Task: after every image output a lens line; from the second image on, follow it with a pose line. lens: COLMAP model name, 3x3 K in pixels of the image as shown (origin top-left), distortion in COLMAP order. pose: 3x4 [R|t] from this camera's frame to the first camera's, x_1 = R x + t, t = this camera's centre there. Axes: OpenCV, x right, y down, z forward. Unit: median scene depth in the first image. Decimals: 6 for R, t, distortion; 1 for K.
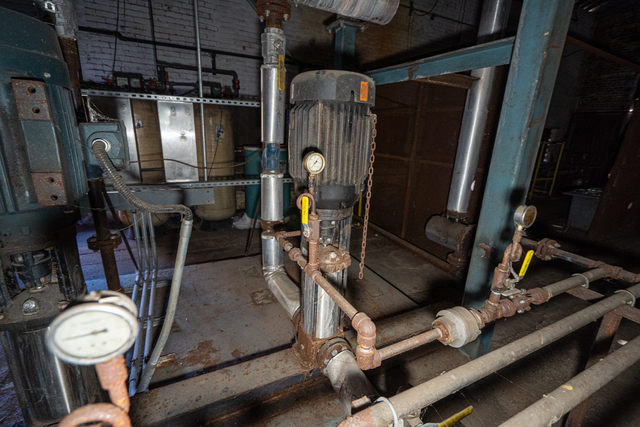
lens RADIAL K [[287.2, 0, 318.8], [0, 287.2, 214.4], [0, 0, 1]] dist [-0.008729, 0.001794]
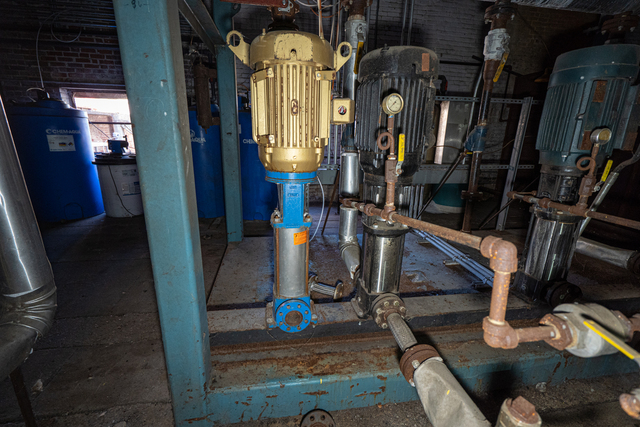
lens RADIAL K [[287.2, 0, 317.8], [0, 287.2, 214.5], [0, 0, 1]] dist [-0.008729, 0.001794]
pose [[0.952082, 0.067552, -0.298290, -0.883509], [-0.070487, 0.997512, 0.000922, 0.206048], [0.297610, 0.020148, 0.954475, -0.540174]]
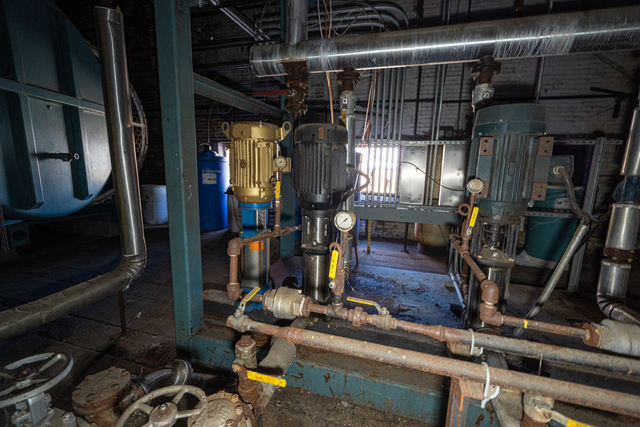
lens RADIAL K [[287.2, 0, 318.2], [0, 287.2, 214.3], [0, 0, 1]] dist [-0.008729, 0.001794]
pose [[0.717310, 0.092718, -0.690558, -0.255084], [-0.189312, 0.979757, -0.065099, 0.177586], [0.670543, 0.177427, 0.720342, -0.506819]]
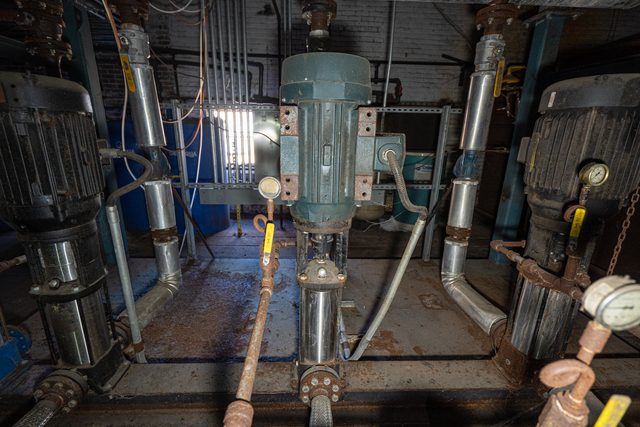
lens RADIAL K [[287.2, 0, 318.5], [0, 287.2, 213.7], [0, 0, 1]] dist [-0.008729, 0.001794]
pose [[0.911947, 0.089436, -0.400442, -0.223070], [-0.094856, 0.995471, 0.006312, 0.015173], [0.399193, 0.032228, 0.916300, -0.110313]]
